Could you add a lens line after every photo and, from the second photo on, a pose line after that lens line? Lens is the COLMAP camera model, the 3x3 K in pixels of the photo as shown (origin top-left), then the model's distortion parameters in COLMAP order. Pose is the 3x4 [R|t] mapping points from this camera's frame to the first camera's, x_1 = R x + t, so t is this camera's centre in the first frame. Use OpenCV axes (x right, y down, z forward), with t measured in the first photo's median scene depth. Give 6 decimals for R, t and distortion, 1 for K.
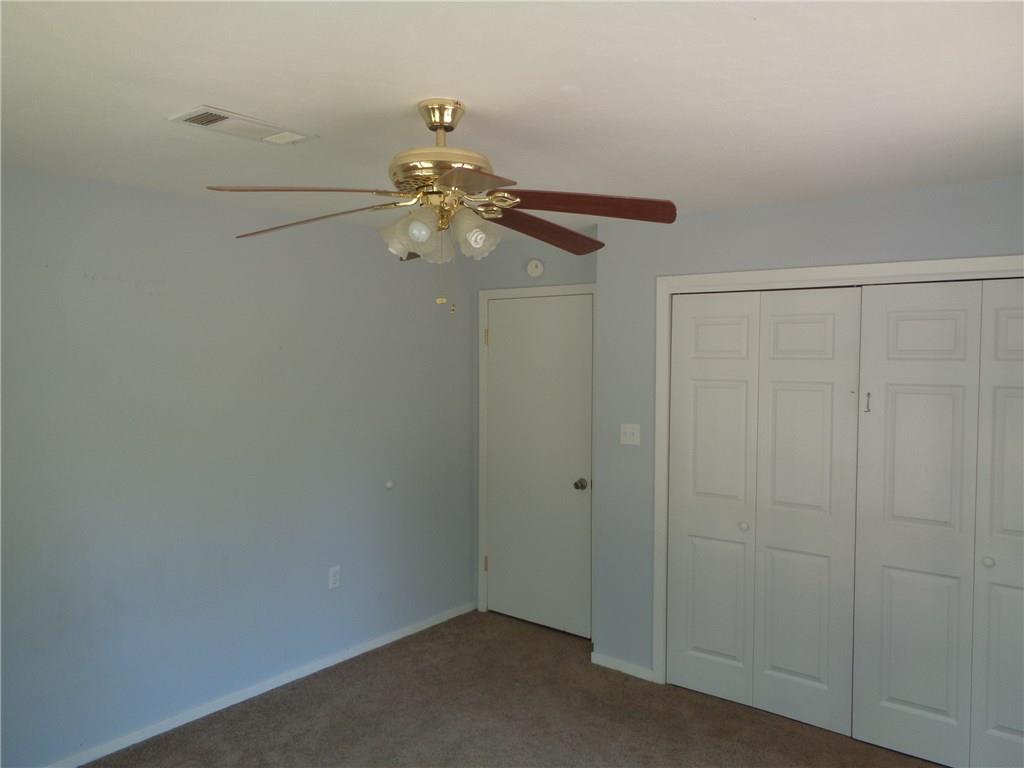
lens RADIAL K [[694.9, 0, 522.3], [0, 694.9, 408.4], [0, 0, 1]] dist [-0.008542, 0.001098]
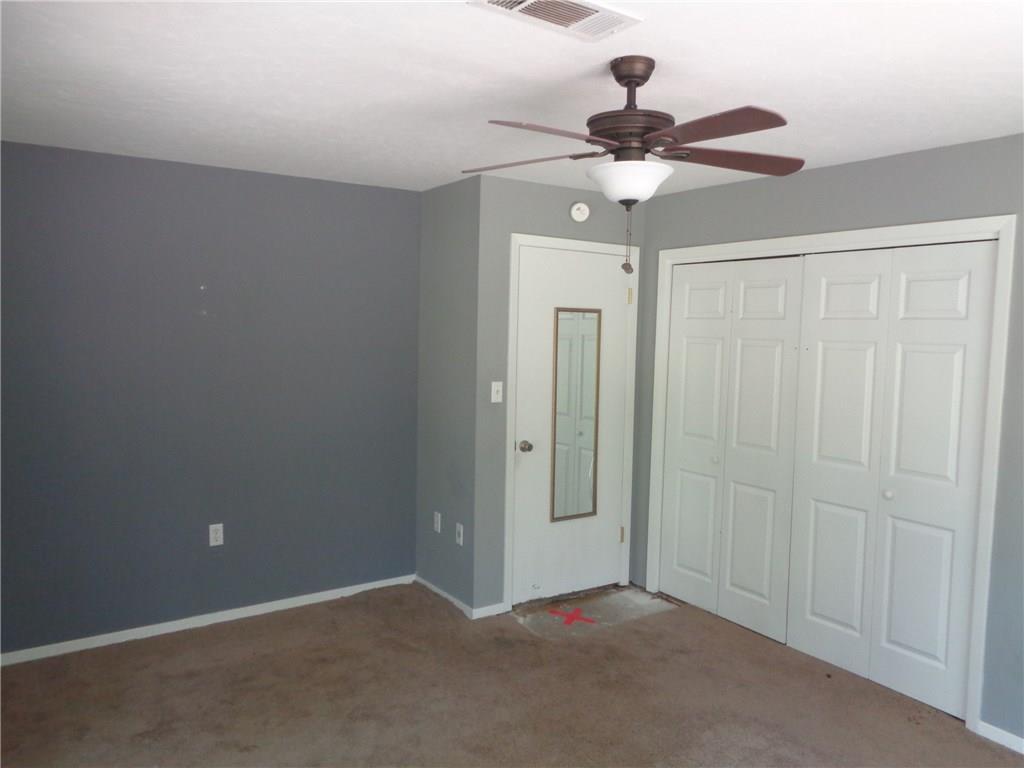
lens RADIAL K [[764.3, 0, 511.6], [0, 764.3, 383.9], [0, 0, 1]] dist [-0.010351, -0.002605]
pose [[0.936459, 0.020556, -0.350174, 0.340551], [-0.017363, 0.999774, 0.012253, 0.020584], [0.350347, -0.005395, 0.936604, -0.248339]]
